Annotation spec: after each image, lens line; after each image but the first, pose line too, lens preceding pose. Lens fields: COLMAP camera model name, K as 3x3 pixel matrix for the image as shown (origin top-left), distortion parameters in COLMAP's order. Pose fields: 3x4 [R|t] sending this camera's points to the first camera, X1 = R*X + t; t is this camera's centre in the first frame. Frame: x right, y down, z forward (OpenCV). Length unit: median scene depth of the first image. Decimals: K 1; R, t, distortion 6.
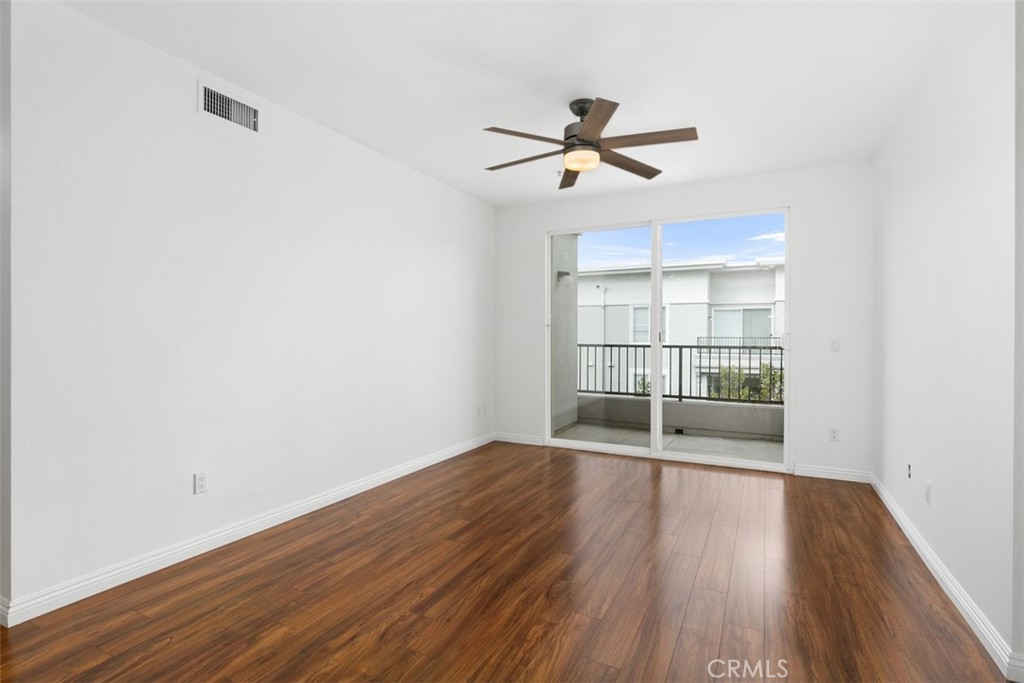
lens RADIAL K [[502.0, 0, 506.2], [0, 502.0, 335.1], [0, 0, 1]] dist [-0.001915, 0.000212]
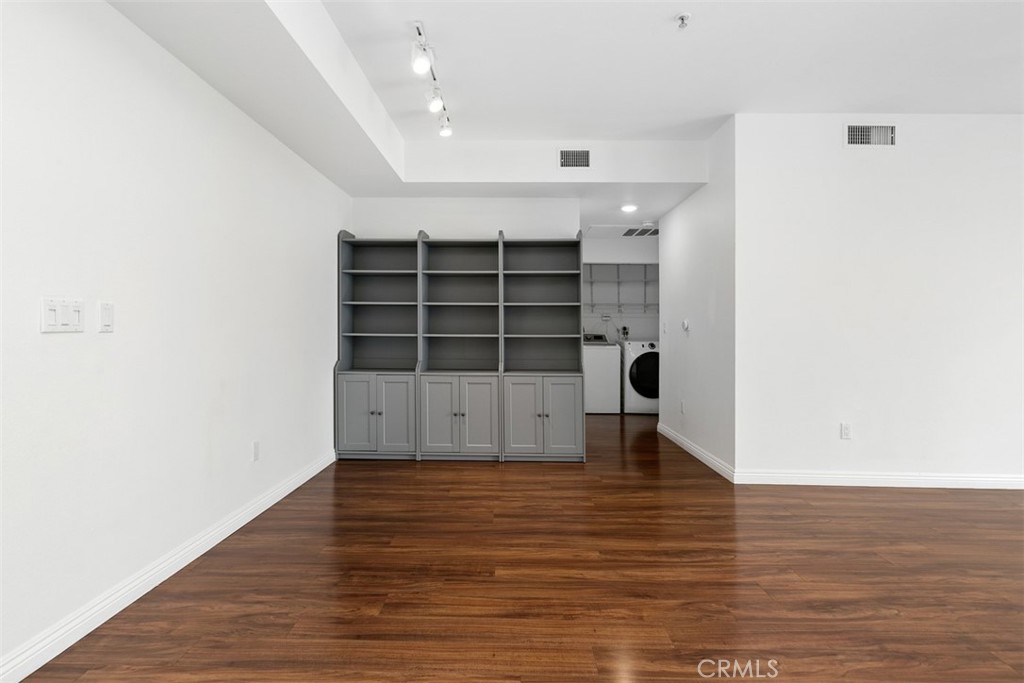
lens RADIAL K [[494.5, 0, 508.8], [0, 494.5, 324.4], [0, 0, 1]] dist [-0.002820, -0.000390]
pose [[0.443511, -0.007314, -0.896239, 0.132840], [-0.010663, 0.999853, -0.013437, 0.039909], [0.896205, 0.015516, 0.443368, -0.308472]]
